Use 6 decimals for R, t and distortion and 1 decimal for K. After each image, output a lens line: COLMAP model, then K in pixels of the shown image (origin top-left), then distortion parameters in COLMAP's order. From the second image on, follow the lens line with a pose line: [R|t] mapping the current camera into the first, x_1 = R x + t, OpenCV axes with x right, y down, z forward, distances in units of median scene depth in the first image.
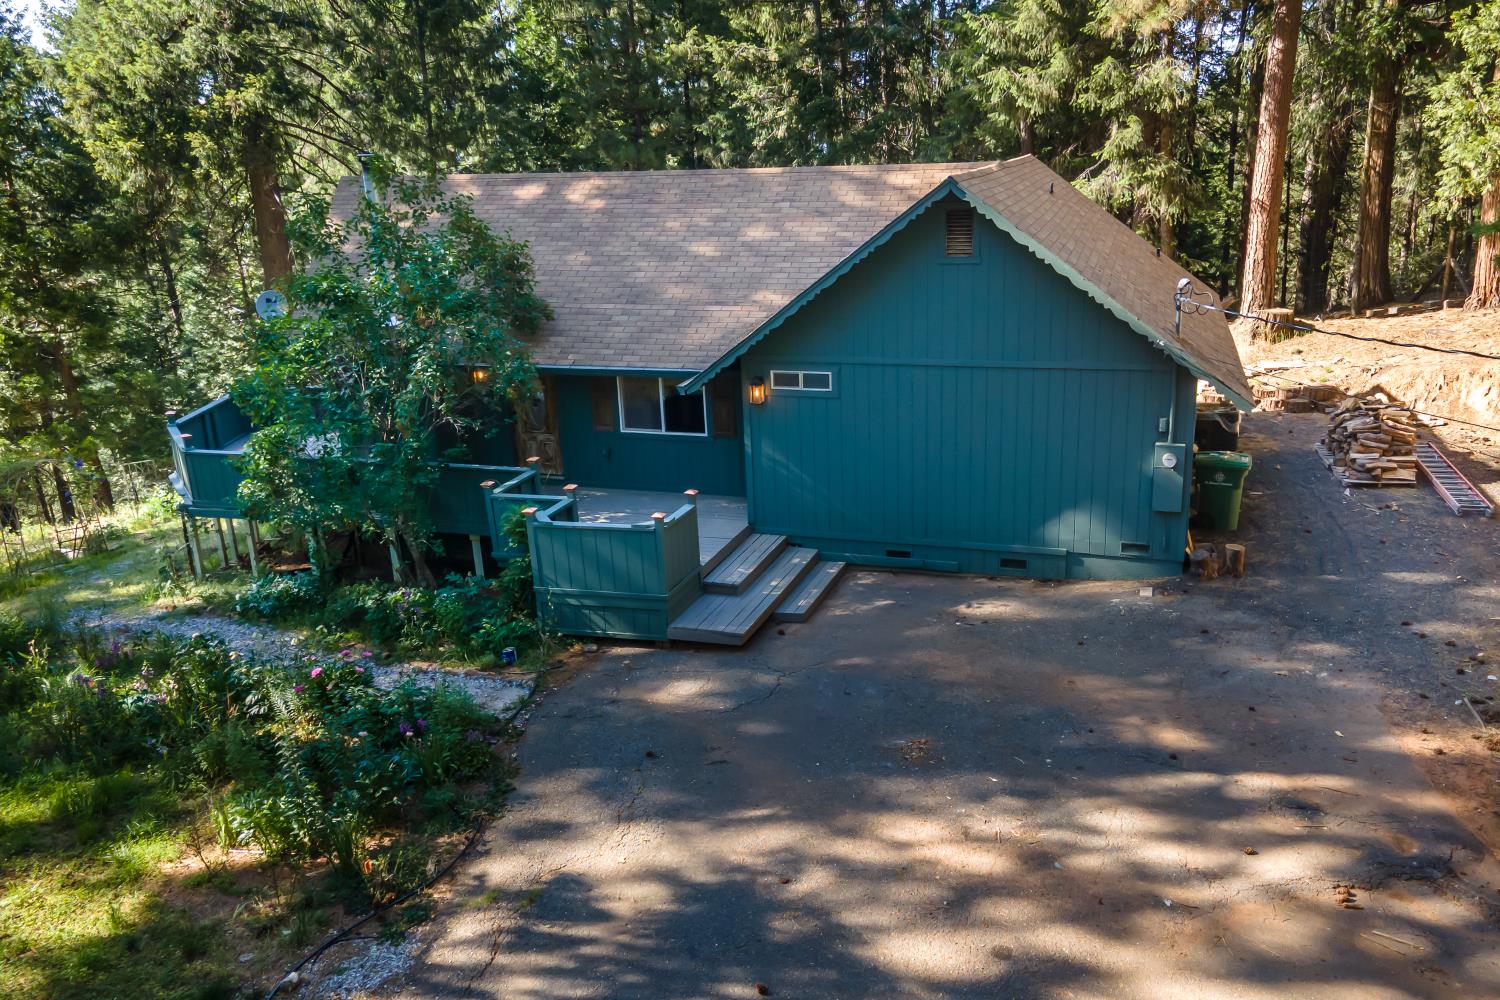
lens RADIAL K [[1183.2, 0, 750.0], [0, 1183.2, 500.0], [0, 0, 1]] dist [0.062286, 0.003663]
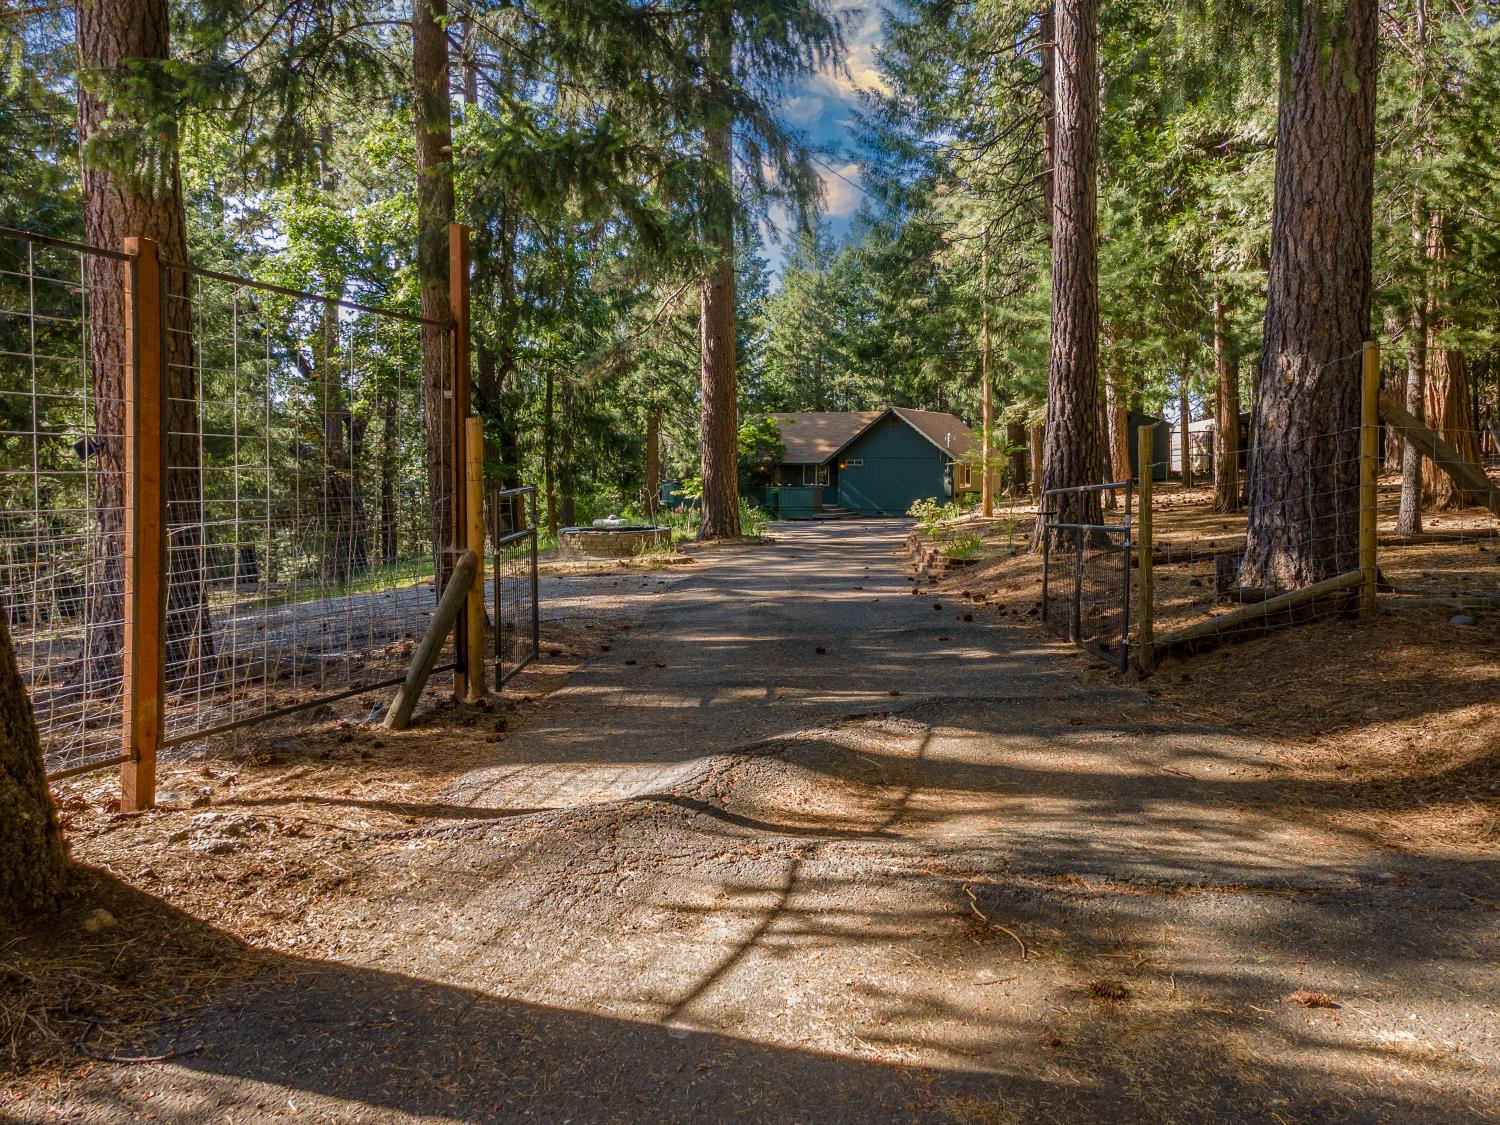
lens RADIAL K [[1060.2, 0, 750.0], [0, 1060.2, 562.5], [0, 0, 1]] dist [0.078268, 0.000822]
pose [[0.986696, 0.055660, -0.152750, 0.196156], [-0.085015, 0.977516, -0.192961, 0.676697], [0.138575, 0.203380, 0.969244, -1.685498]]
